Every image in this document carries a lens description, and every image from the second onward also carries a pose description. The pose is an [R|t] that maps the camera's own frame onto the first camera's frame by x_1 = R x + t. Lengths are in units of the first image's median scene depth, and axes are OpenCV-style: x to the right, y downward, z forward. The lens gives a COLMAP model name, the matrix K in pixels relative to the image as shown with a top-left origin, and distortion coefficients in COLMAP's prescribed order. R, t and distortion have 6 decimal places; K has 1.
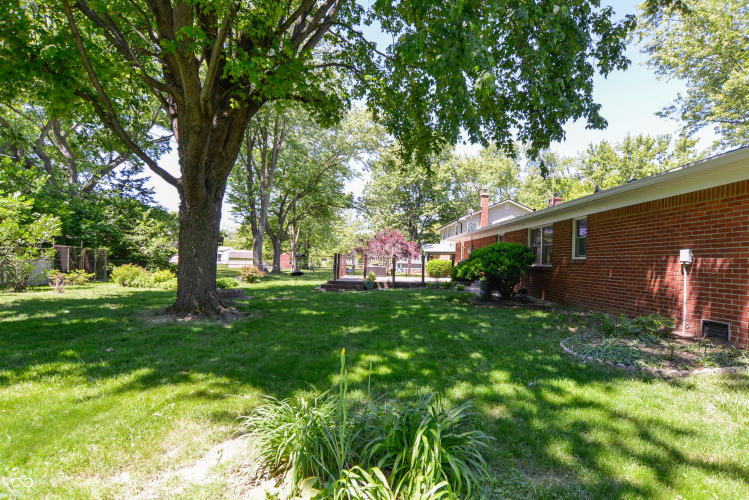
lens RADIAL K [[370.9, 0, 381.4], [0, 370.9, 255.8], [0, 0, 1]] dist [-0.018901, 0.013656]
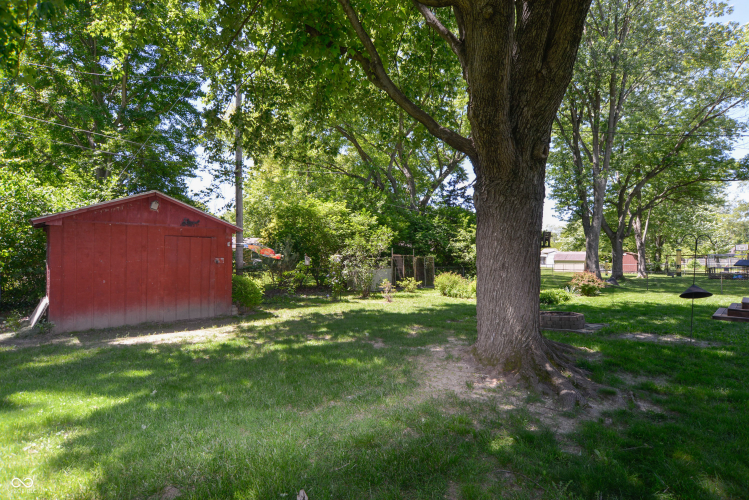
lens RADIAL K [[370.9, 0, 381.4], [0, 370.9, 255.8], [0, 0, 1]] dist [-0.018901, 0.013656]
pose [[0.676682, -0.032544, -0.735556, -0.061223], [0.027744, 0.999440, -0.018696, -0.003707], [0.735753, -0.007756, 0.677206, 0.140189]]
